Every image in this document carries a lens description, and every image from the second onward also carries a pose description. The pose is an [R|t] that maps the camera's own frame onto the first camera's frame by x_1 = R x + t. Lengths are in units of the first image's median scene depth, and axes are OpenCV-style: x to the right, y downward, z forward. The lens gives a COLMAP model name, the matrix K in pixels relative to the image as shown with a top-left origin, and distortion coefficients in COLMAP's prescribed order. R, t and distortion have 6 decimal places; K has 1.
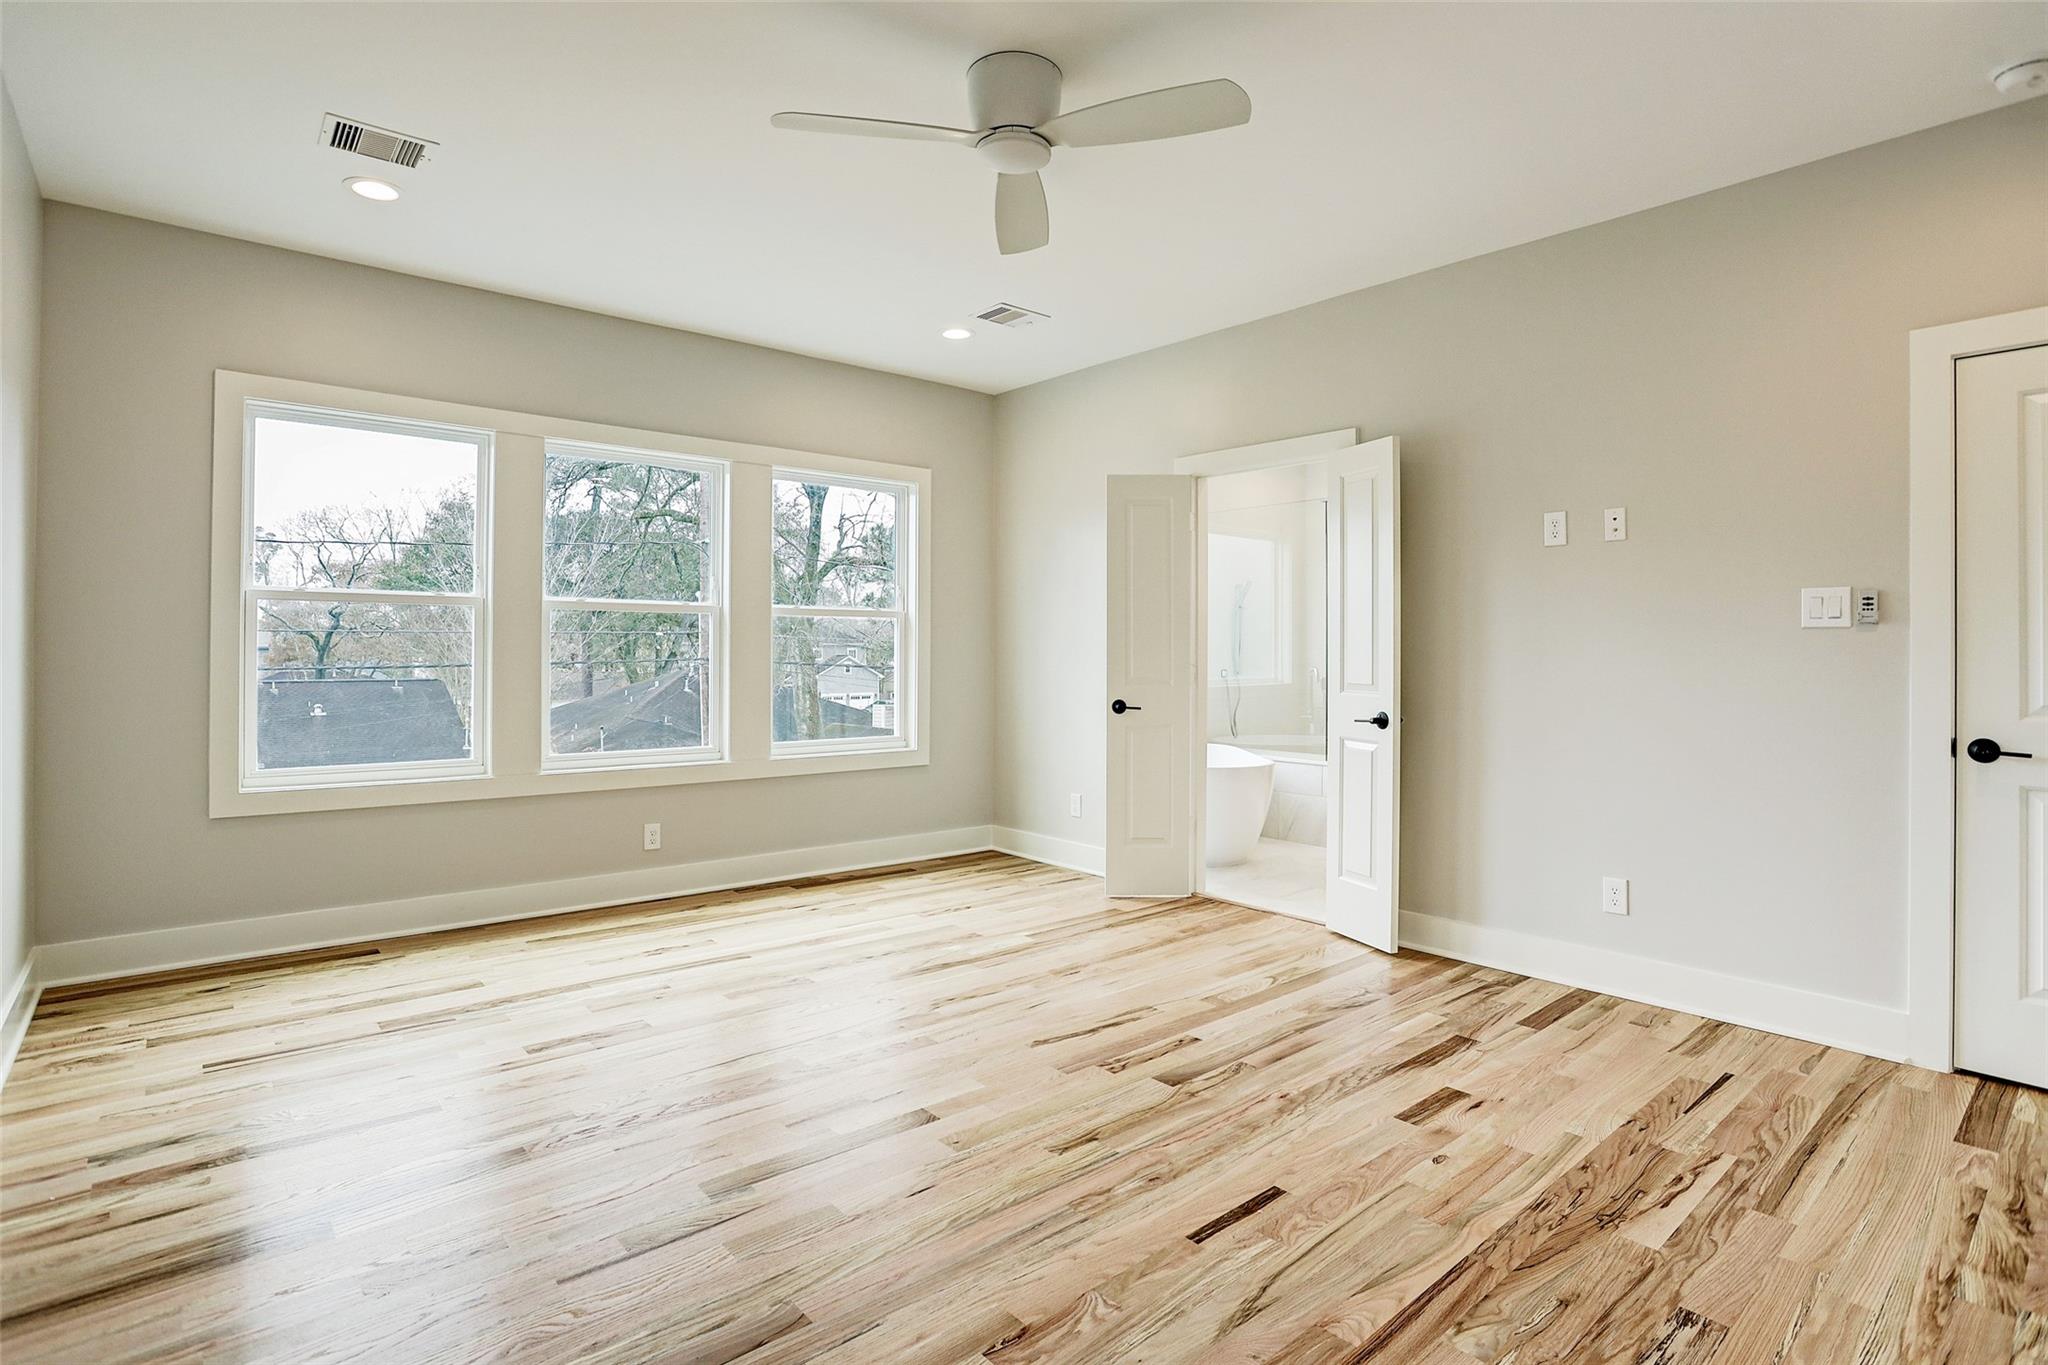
lens RADIAL K [[983.9, 0, 1021.5], [0, 983.9, 675.7], [0, 0, 1]] dist [-0.000748, 0.000049]
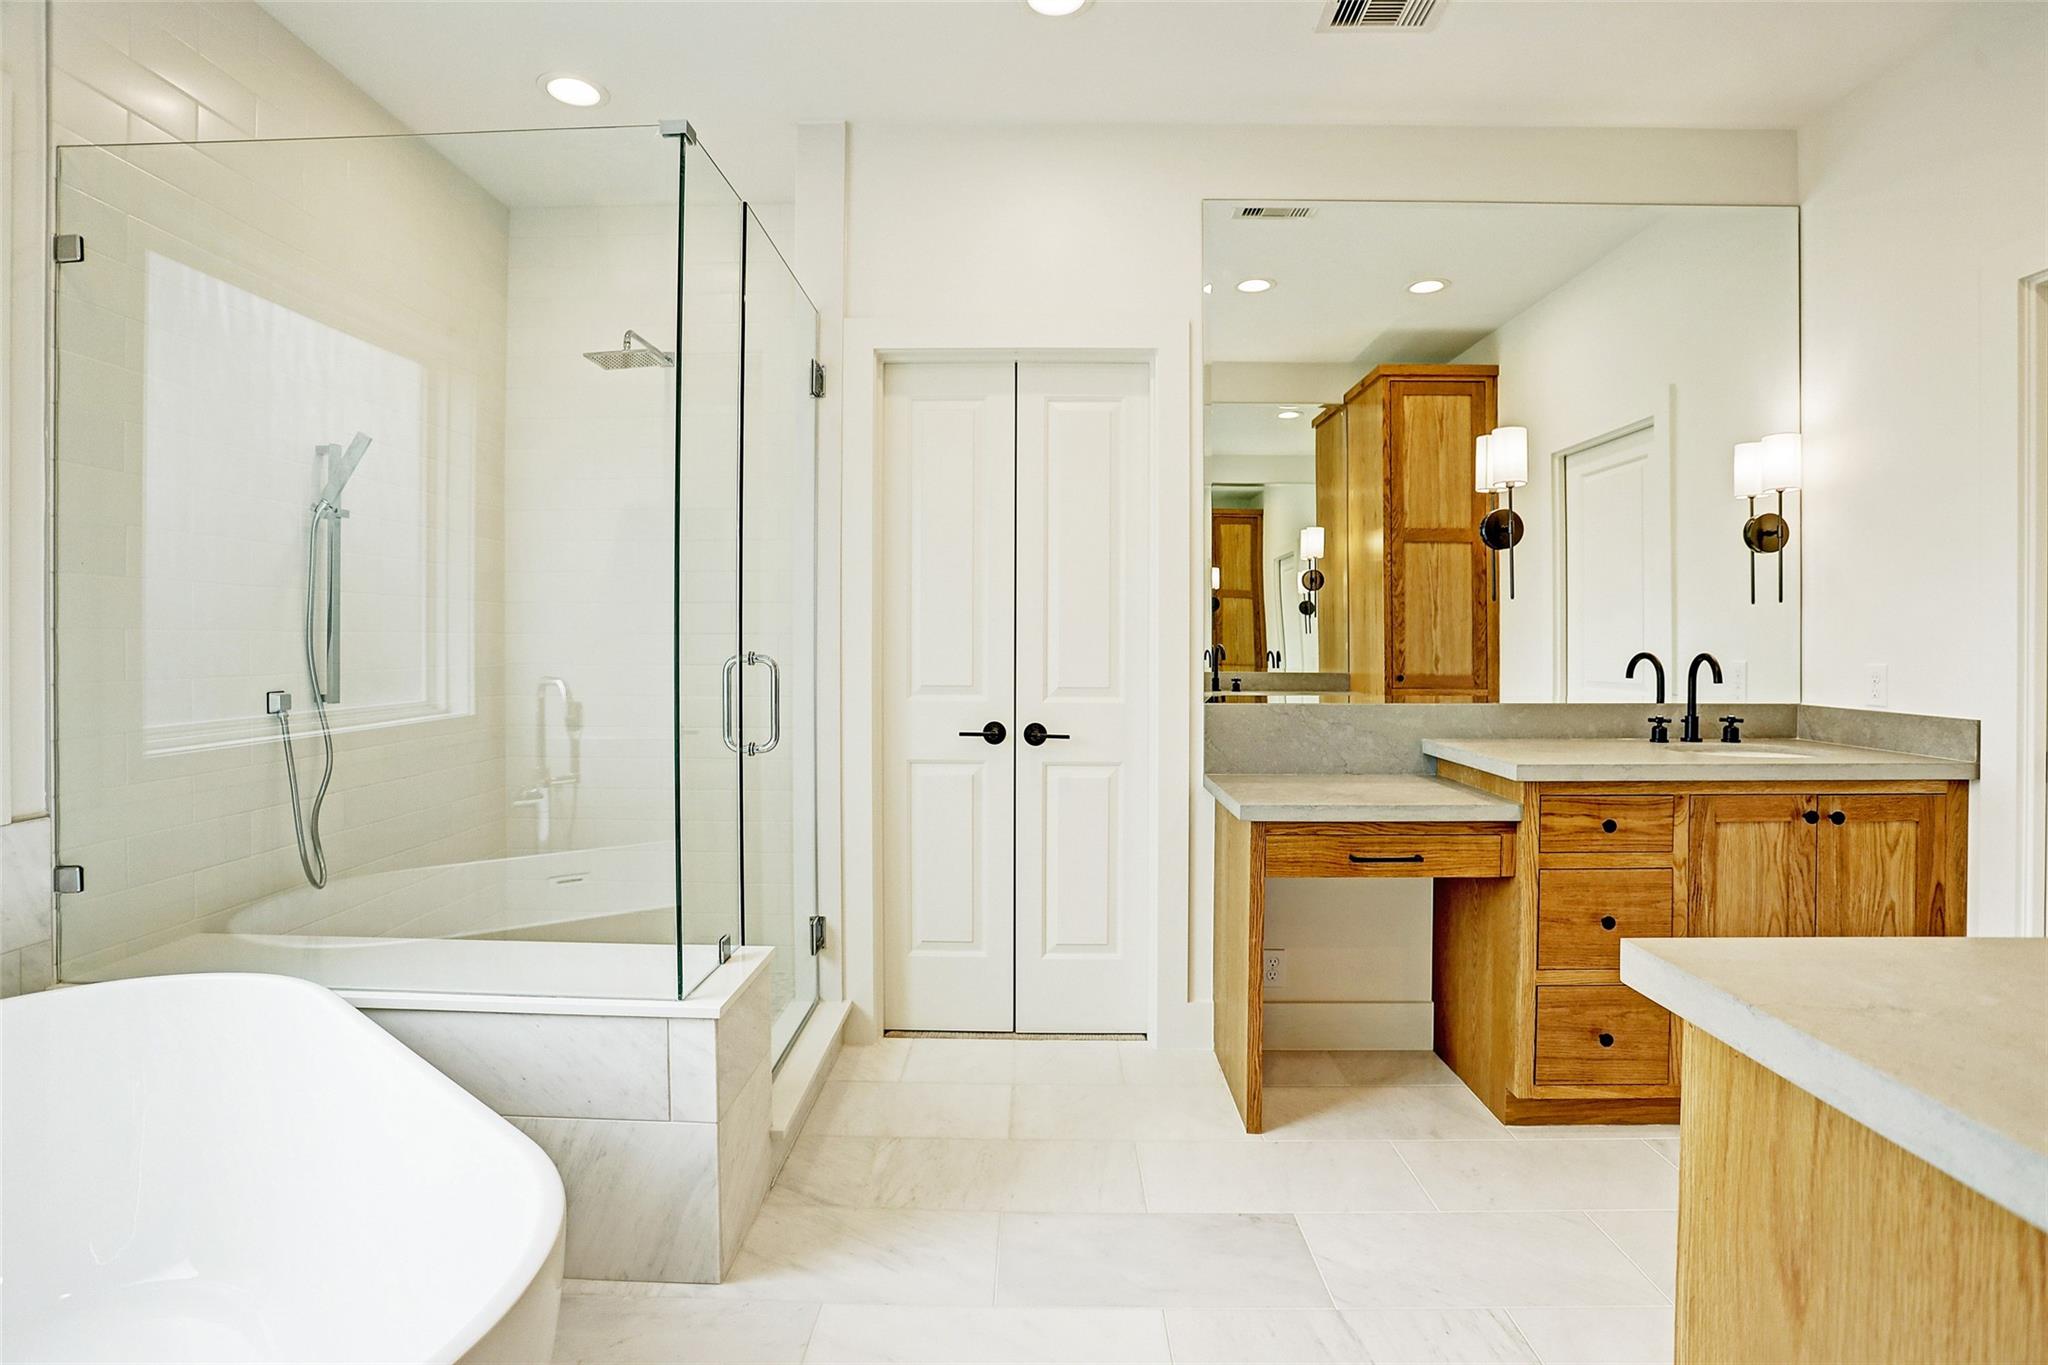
lens RADIAL K [[983.9, 0, 1025.9], [0, 983.9, 674.2], [0, 0, 1]] dist [-0.000748, 0.000049]
pose [[0.665160, -0.008776, 0.746650, 0.117910], [0.010657, 0.999941, 0.002259, -0.008991], [-0.746625, 0.006454, 0.665214, 0.550176]]
